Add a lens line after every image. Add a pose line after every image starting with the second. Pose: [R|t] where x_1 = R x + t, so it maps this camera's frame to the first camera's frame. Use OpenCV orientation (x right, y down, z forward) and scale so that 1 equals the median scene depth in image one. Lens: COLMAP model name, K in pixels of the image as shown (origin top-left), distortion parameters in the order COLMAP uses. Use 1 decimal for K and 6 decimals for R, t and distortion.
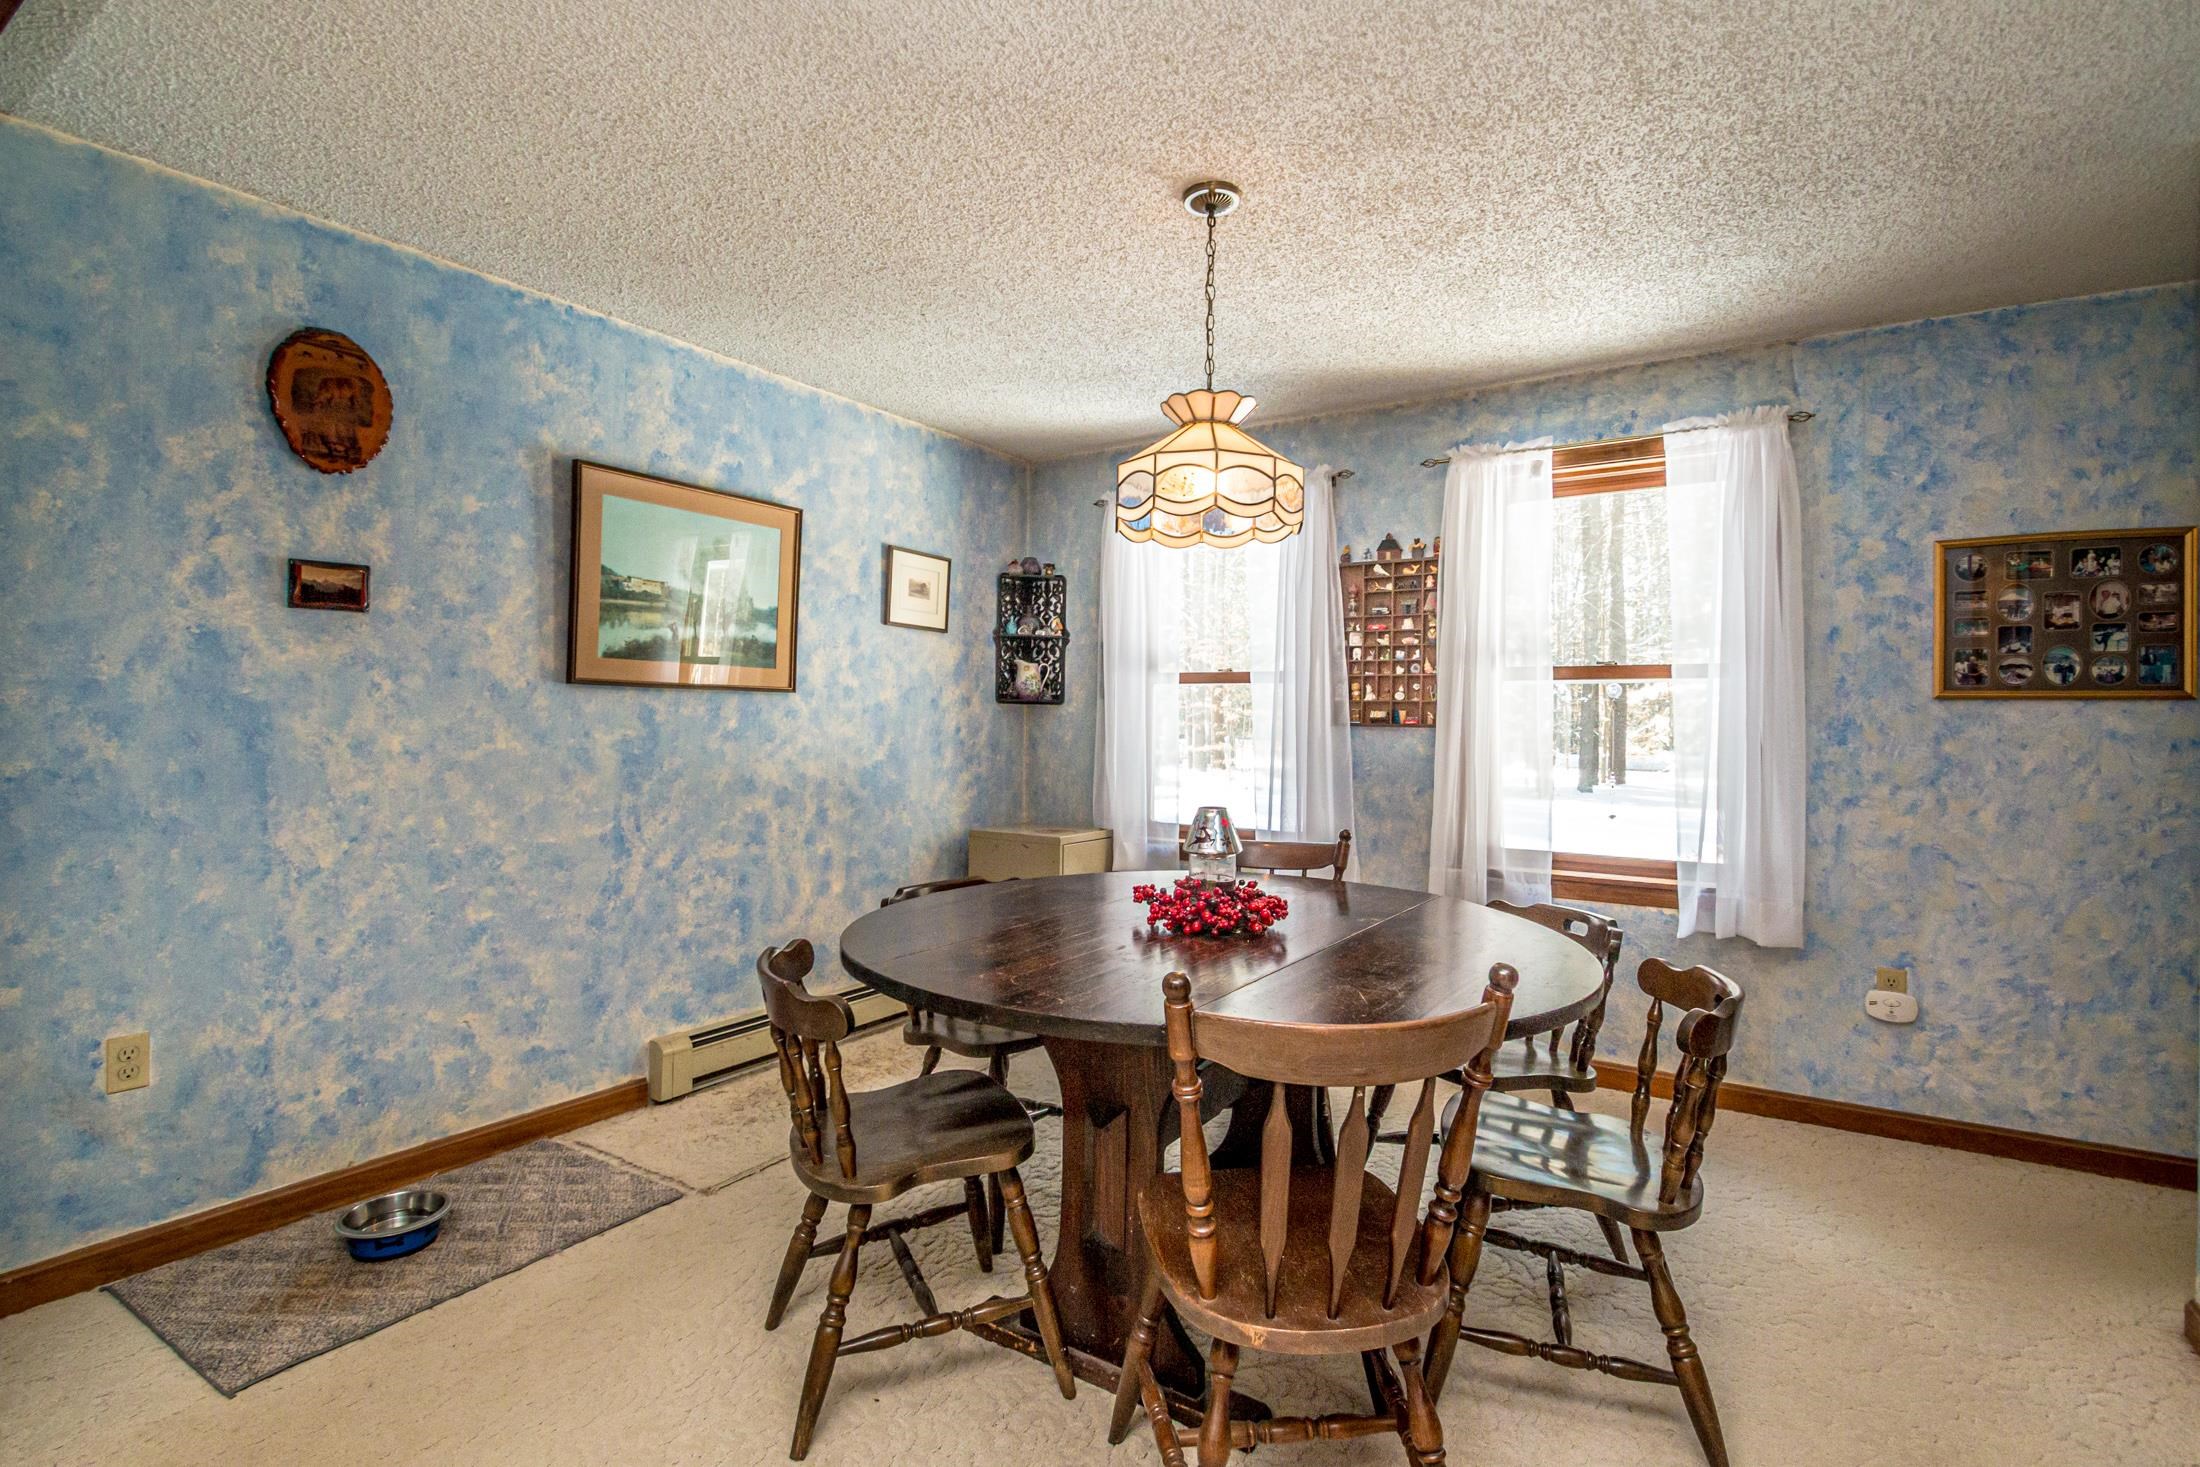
lens RADIAL K [[1068.6, 0, 1108.8], [0, 1068.6, 721.2], [0, 0, 1]] dist [0.003633, -0.012318]
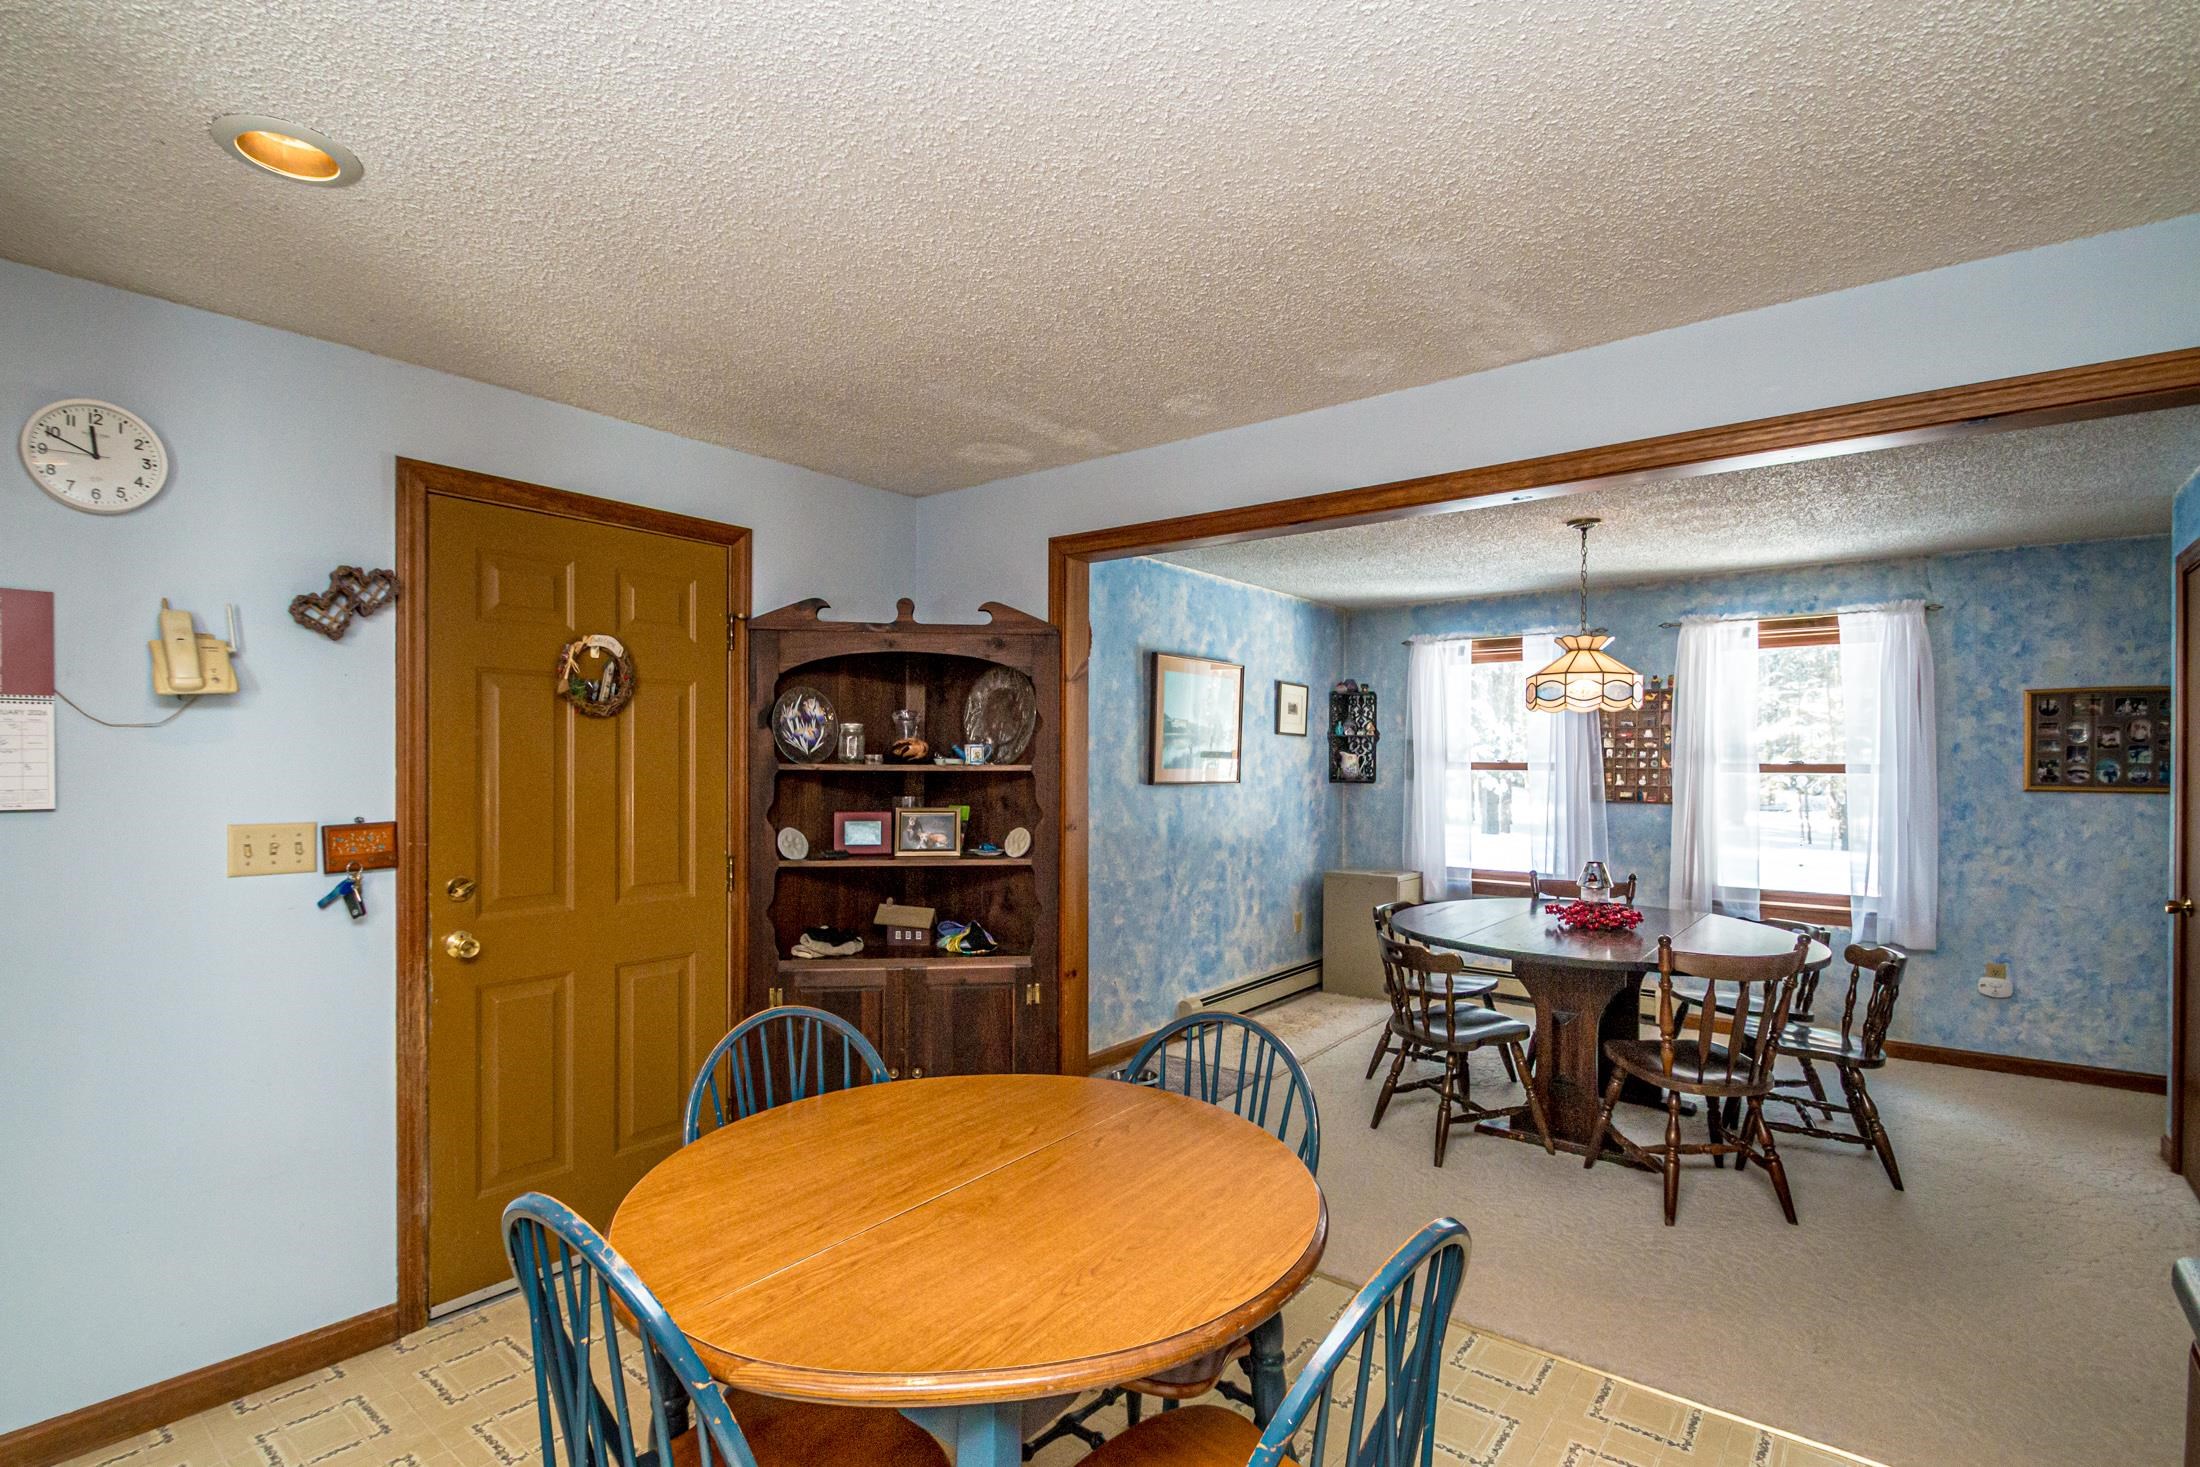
lens RADIAL K [[1068.6, 0, 1089.5], [0, 1068.6, 766.5], [0, 0, 1]] dist [0.003633, -0.012318]
pose [[0.995419, -0.005900, -0.095428, -0.414289], [0.006340, 0.999971, 0.004310, -0.067982], [0.095400, -0.004895, 0.995427, -0.641474]]
